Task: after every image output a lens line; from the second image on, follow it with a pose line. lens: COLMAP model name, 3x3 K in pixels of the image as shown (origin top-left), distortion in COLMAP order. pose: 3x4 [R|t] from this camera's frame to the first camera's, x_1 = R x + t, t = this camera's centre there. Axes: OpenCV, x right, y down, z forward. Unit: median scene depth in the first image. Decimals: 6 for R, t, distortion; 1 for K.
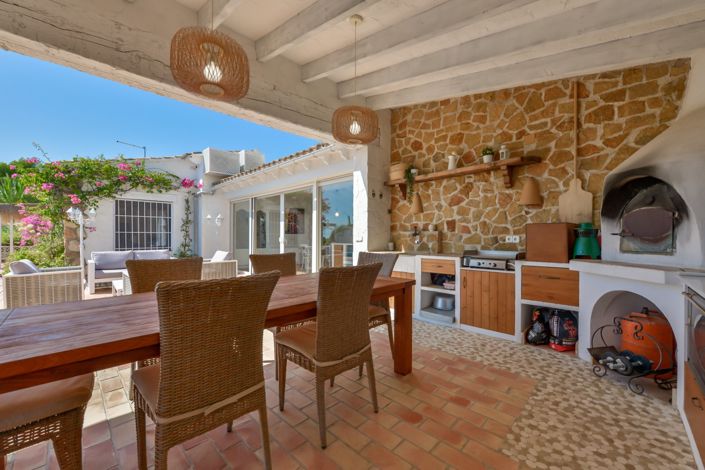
lens RADIAL K [[283.7, 0, 353.5], [0, 283.7, 239.0], [0, 0, 1]] dist [-0.018476, 0.002869]
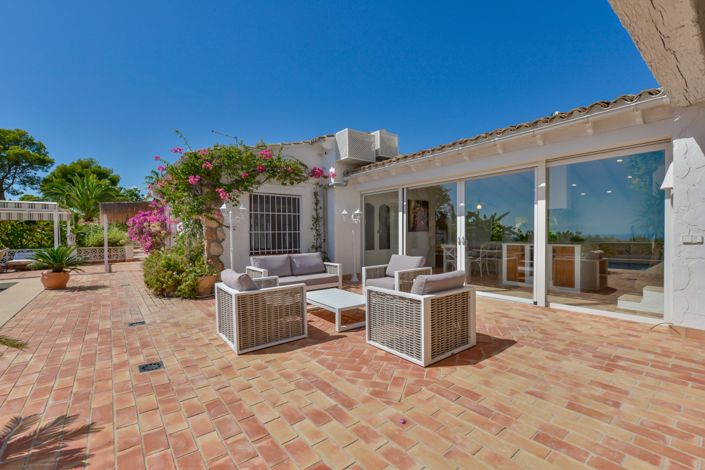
lens RADIAL K [[312.2, 0, 352.2], [0, 312.2, 237.9], [0, 0, 1]] dist [-0.003400, -0.000205]
pose [[0.989582, -0.006343, -0.143827, -0.880901], [0.007214, 0.999959, 0.005541, -0.020947], [0.143786, -0.006521, 0.989587, 0.228235]]
